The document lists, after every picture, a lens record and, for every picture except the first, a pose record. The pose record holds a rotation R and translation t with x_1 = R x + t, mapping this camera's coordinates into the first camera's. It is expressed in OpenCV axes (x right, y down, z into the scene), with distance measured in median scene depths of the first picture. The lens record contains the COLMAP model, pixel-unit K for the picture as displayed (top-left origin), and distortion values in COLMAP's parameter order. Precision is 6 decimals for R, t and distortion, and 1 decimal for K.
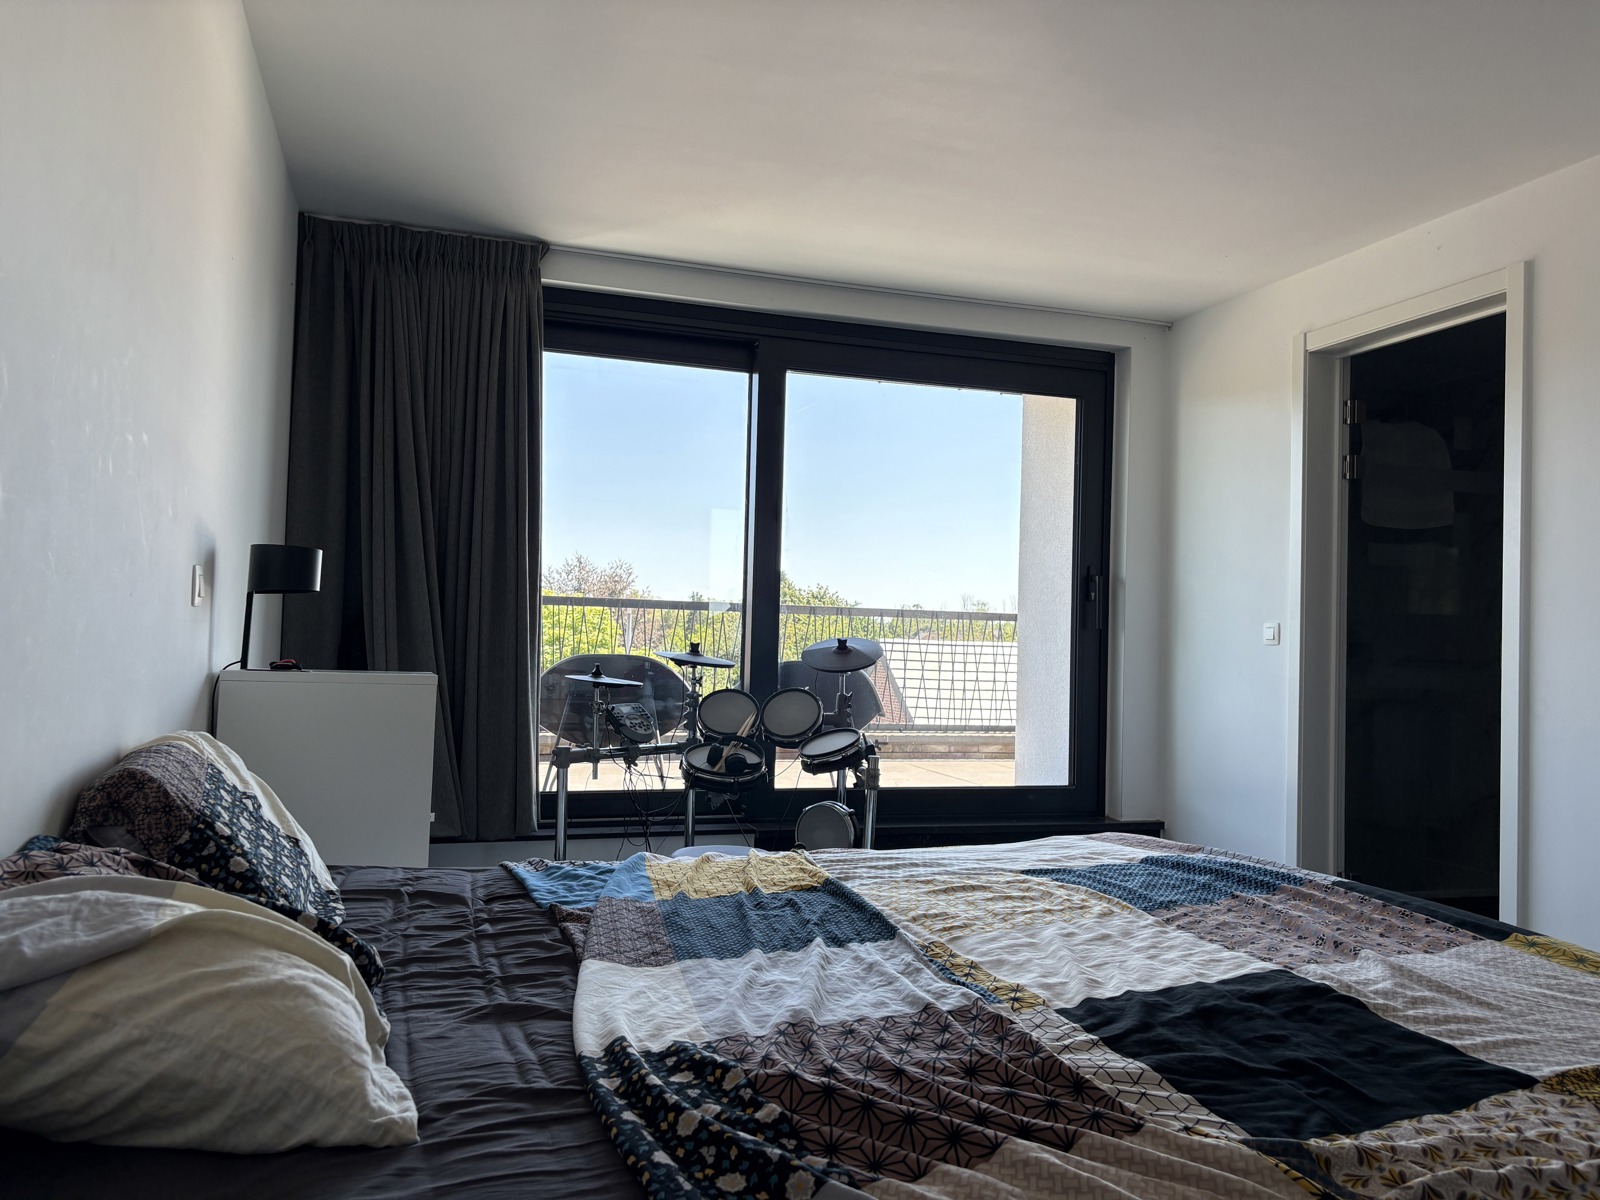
lens RADIAL K [[1203.1, 0, 800.0], [0, 1203.1, 600.0], [0, 0, 1]] dist [0.064303, -0.061423]
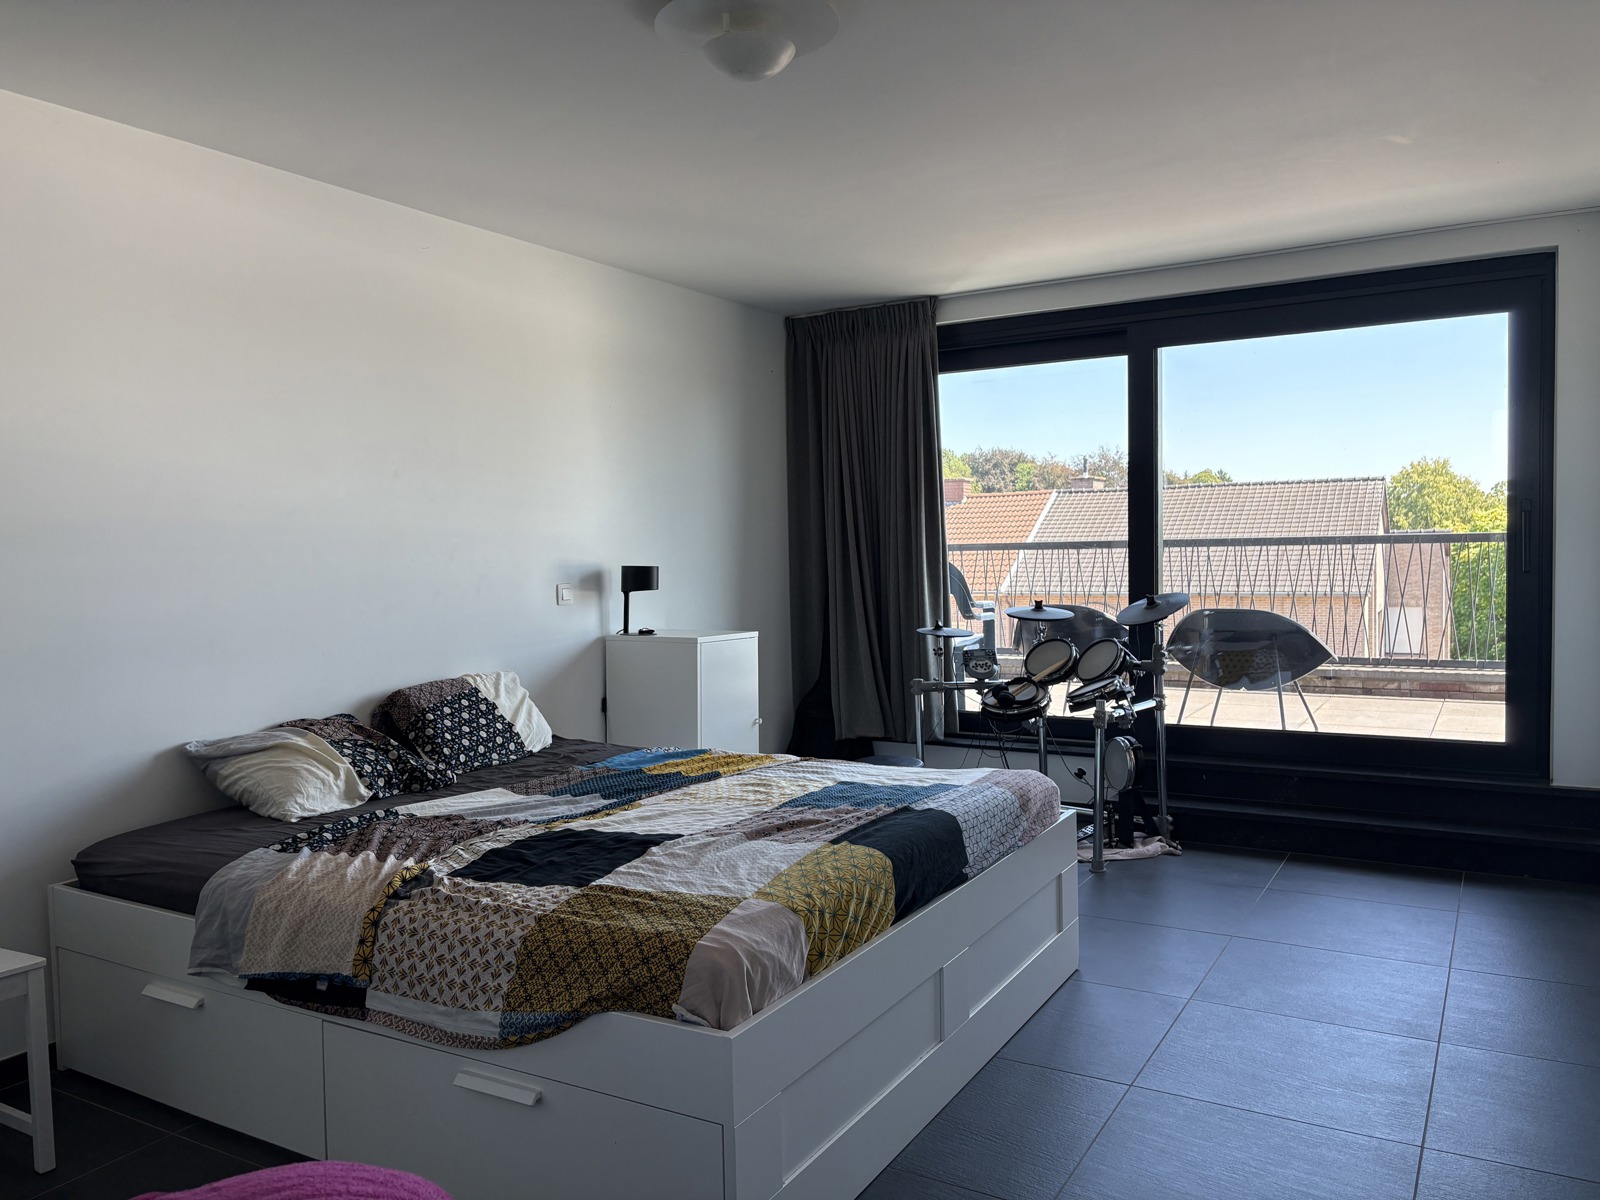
lens RADIAL K [[1190.5, 0, 780.9], [0, 1190.5, 600.9], [0, 0, 1]] dist [0.047578, -0.061655]
pose [[0.657125, -0.005569, -0.753761, 2.000591], [0.065892, 0.996569, 0.050082, -0.124570], [0.750896, -0.082577, 0.655238, 0.008241]]
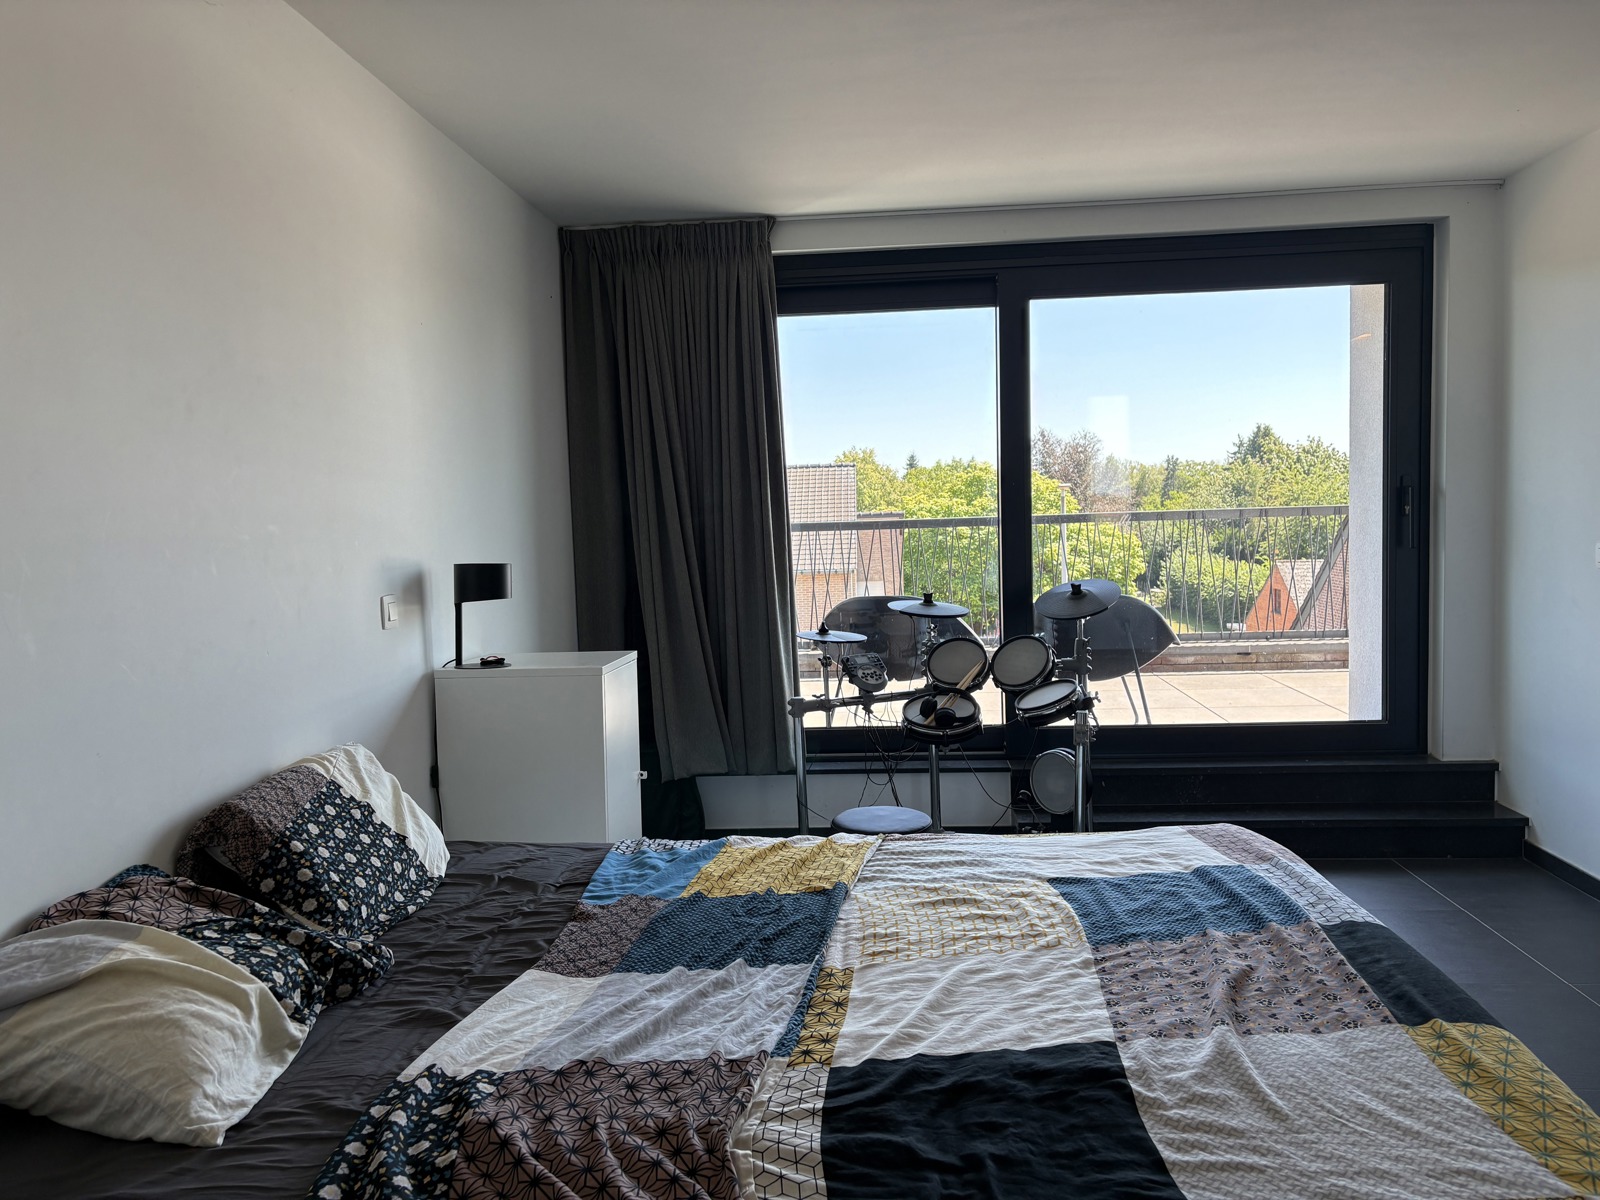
lens RADIAL K [[1203.1, 0, 800.0], [0, 1203.1, 600.0], [0, 0, 1]] dist [0.064303, -0.061423]
pose [[0.922856, -0.027666, -0.384149, 0.621468], [0.068708, 0.993243, 0.093529, -0.186434], [0.378966, -0.112708, 0.918522, 0.035314]]
